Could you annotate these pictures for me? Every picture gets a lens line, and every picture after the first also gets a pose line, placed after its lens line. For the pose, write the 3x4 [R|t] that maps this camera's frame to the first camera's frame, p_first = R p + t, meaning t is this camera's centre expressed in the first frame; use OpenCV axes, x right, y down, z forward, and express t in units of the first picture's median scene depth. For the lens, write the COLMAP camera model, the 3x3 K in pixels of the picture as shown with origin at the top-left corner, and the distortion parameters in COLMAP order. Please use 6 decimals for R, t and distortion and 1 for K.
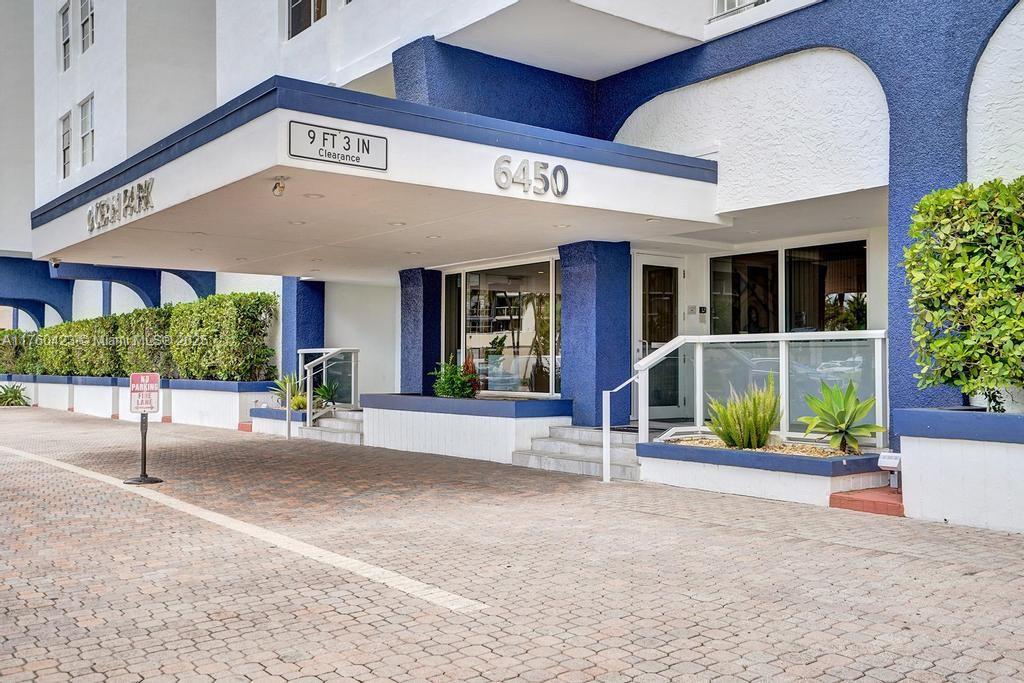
lens RADIAL K [[952.0, 0, 512.5], [0, 952.0, 345.7], [0, 0, 1]] dist [0.009545, 0.000000]
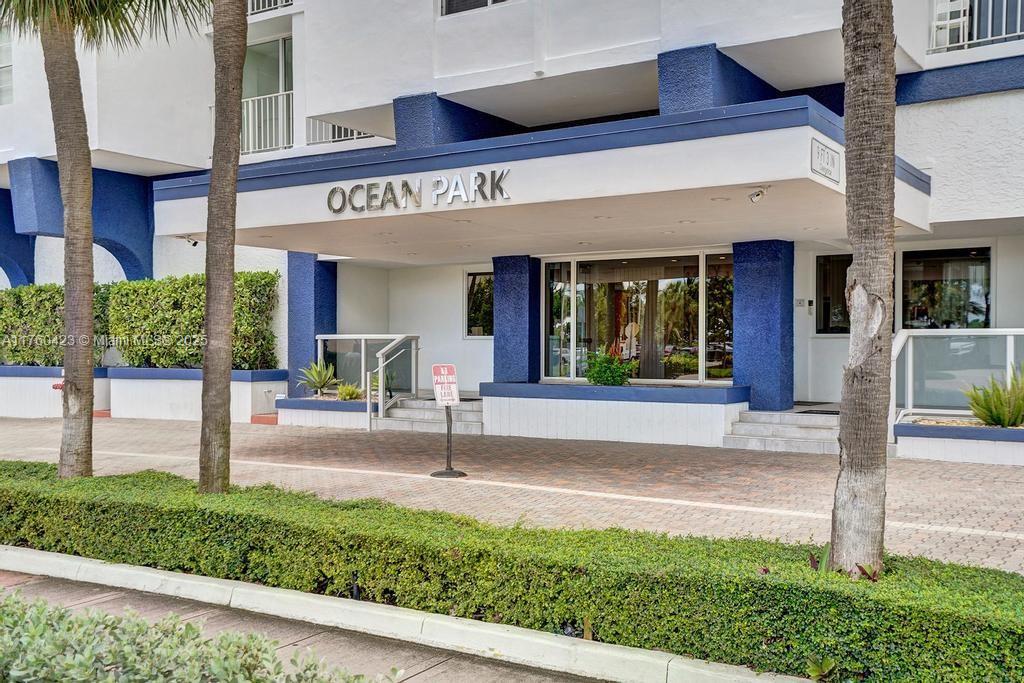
lens RADIAL K [[1023.2, 0, 511.4], [0, 1023.2, 341.7], [0, 0, 1]] dist [0.056893, 0.000000]
pose [[0.946964, 0.001277, 0.321338, -0.506791], [-0.006681, 0.999854, 0.015715, -0.008996], [-0.321271, -0.017028, 0.946834, -0.010620]]
